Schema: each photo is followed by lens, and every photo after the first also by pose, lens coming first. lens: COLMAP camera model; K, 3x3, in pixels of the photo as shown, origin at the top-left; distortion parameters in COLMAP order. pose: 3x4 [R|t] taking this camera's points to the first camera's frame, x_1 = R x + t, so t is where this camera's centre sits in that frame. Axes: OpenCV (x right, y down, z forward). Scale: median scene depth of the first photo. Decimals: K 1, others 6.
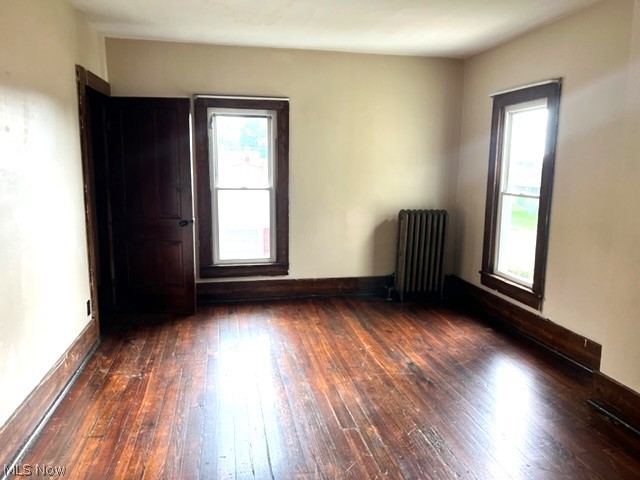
lens RADIAL K [[487.8, 0, 320.0], [0, 487.8, 240.0], [0, 0, 1]] dist [0.109701, -0.196263]
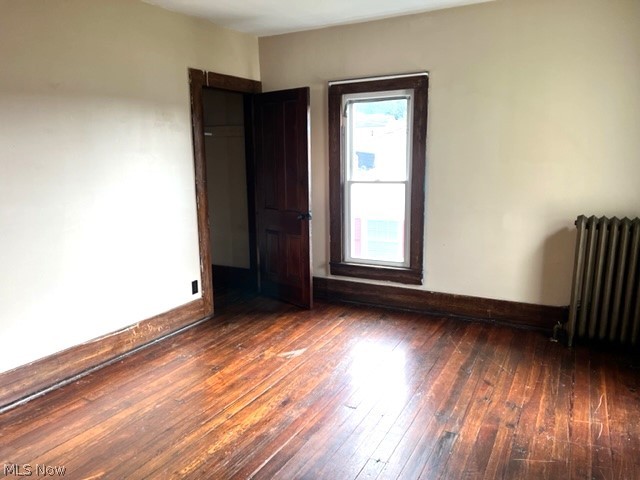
lens RADIAL K [[487.8, 0, 320.0], [0, 487.8, 240.0], [0, 0, 1]] dist [0.109701, -0.196263]
pose [[0.765392, 0.087126, -0.637640, 0.349080], [-0.076501, 0.996086, 0.044276, -0.030891], [0.639002, 0.014891, 0.769061, 0.251095]]
